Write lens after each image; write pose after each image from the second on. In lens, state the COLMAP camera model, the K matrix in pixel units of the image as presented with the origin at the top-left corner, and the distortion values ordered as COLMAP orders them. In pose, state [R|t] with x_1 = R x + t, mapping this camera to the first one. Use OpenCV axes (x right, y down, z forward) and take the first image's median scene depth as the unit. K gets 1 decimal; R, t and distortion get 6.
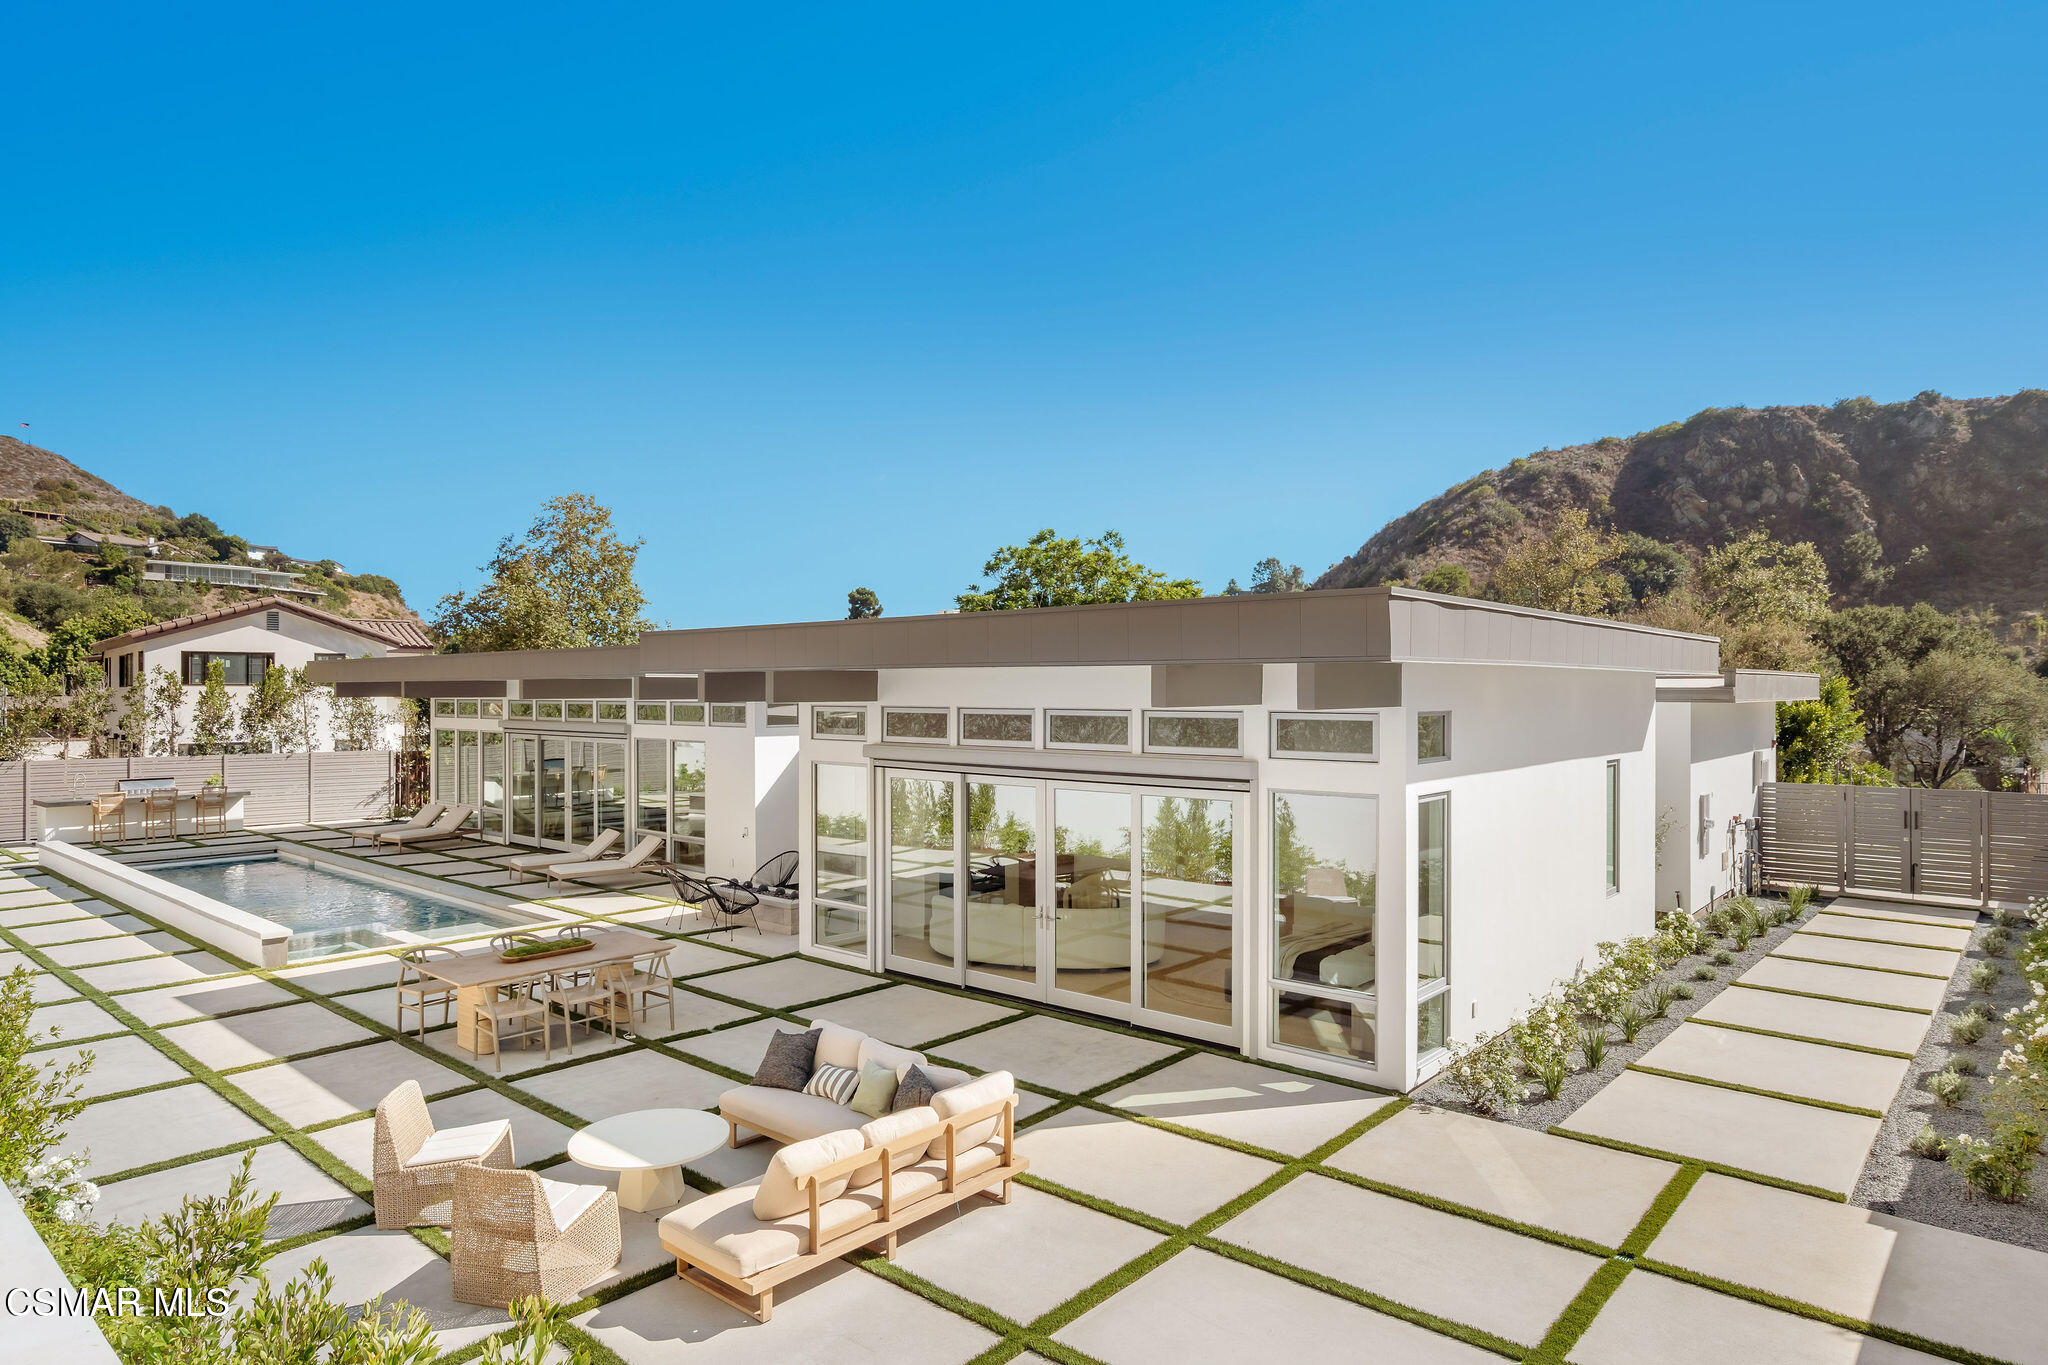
lens RADIAL K [[1190.5, 0, 1023.5], [0, 1190.5, 714.0], [0, 0, 1]] dist [-0.000892, -0.000146]
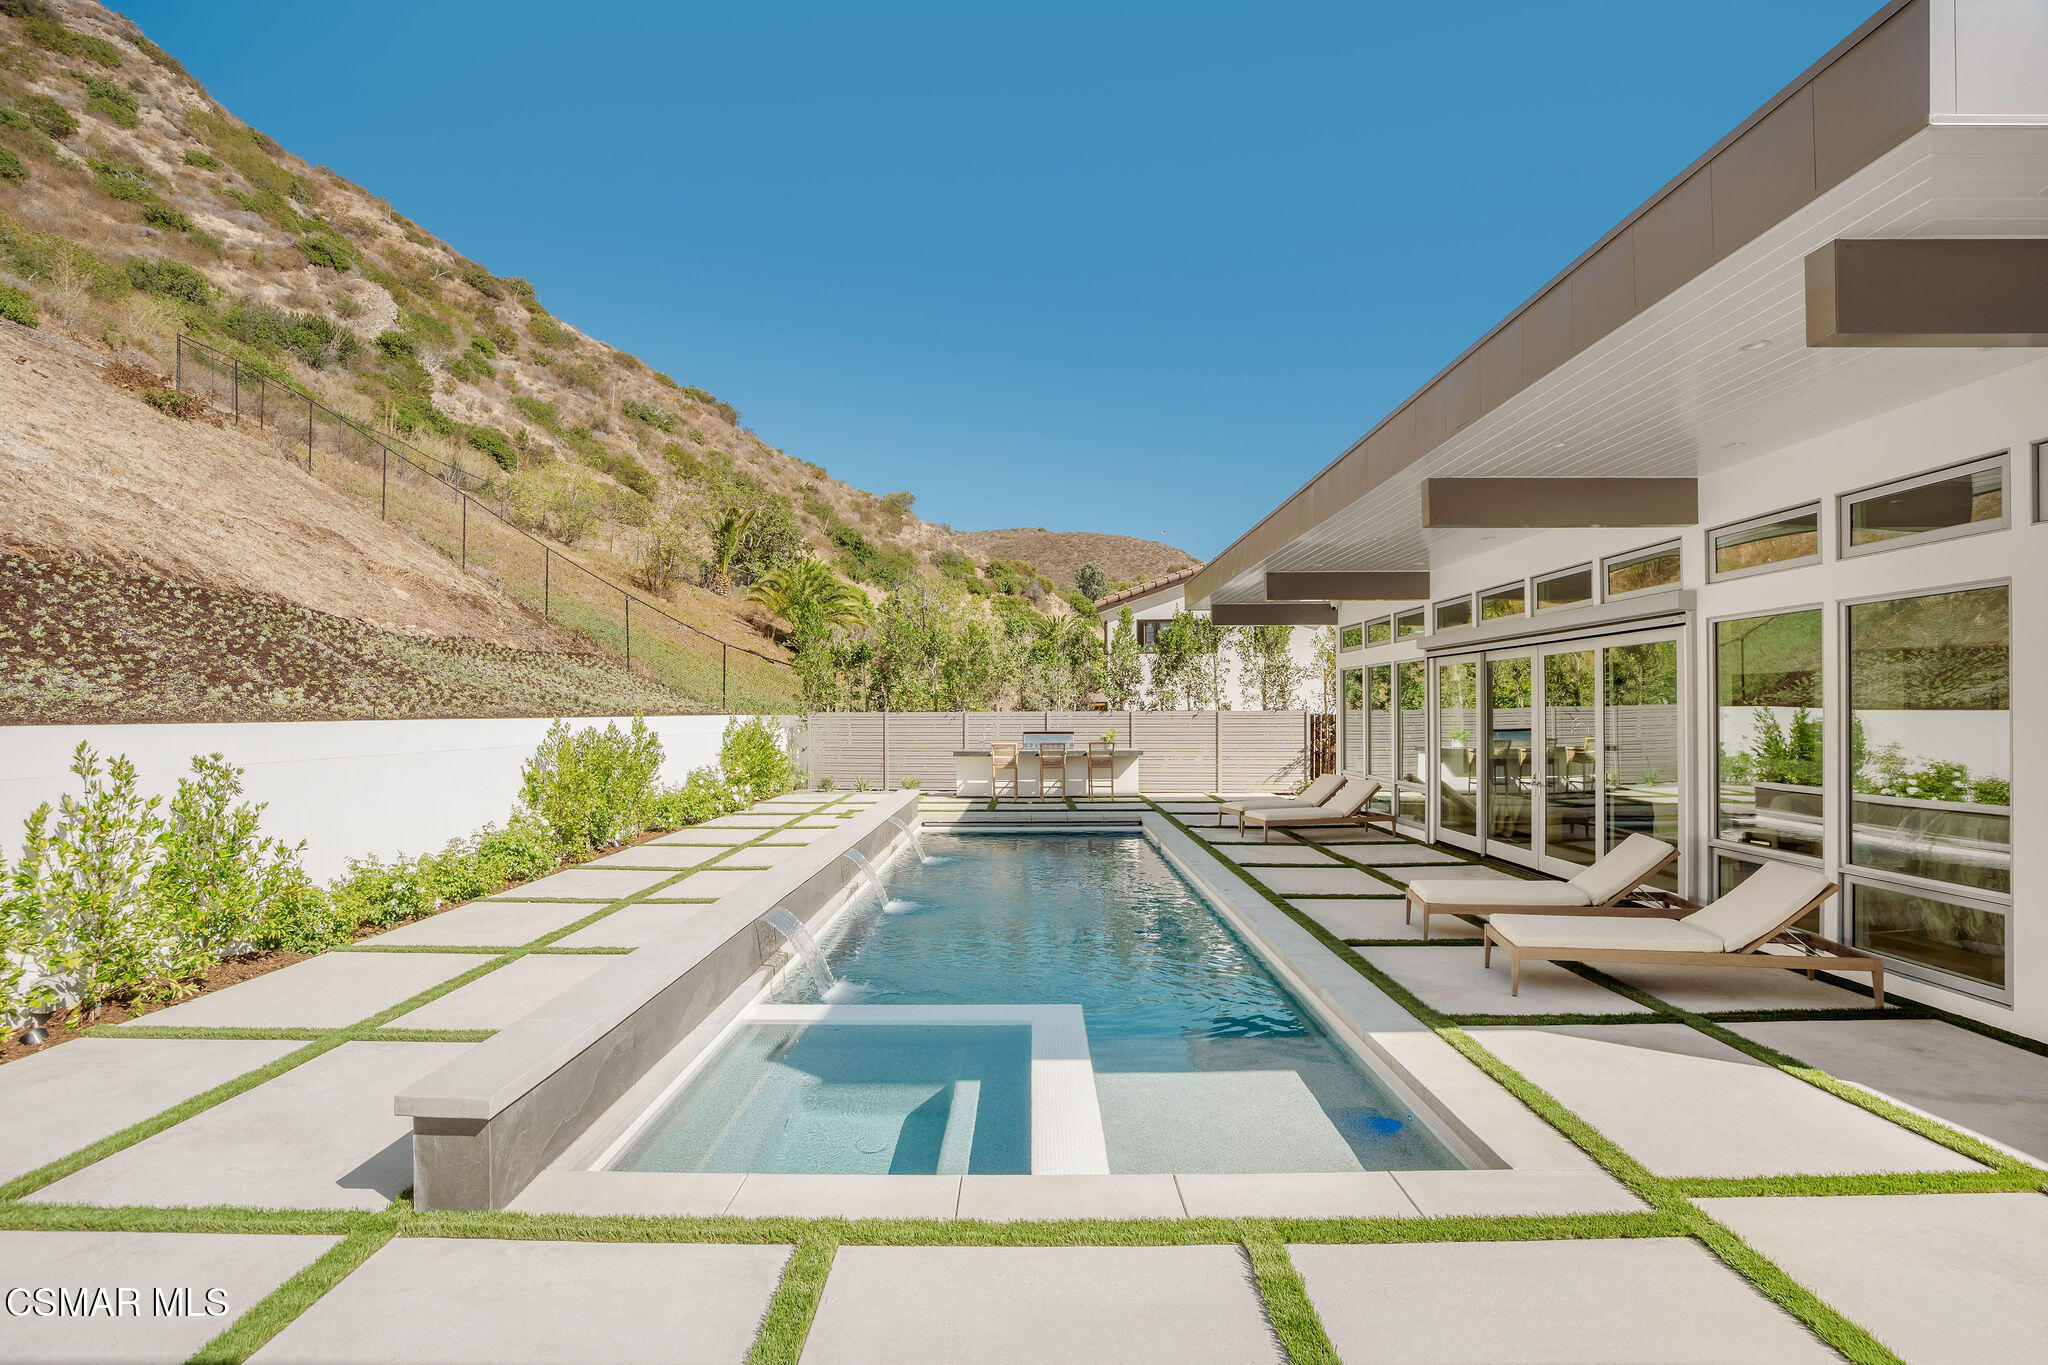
lens RADIAL K [[958.6, 0, 1025.8], [0, 958.6, 719.4], [0, 0, 1]] dist [-0.000331, -0.000024]
pose [[0.655730, -0.001444, -0.754994, -0.195159], [-0.001608, 0.999993, -0.003309, 0.046985], [0.754994, 0.003384, 0.655724, 0.509896]]
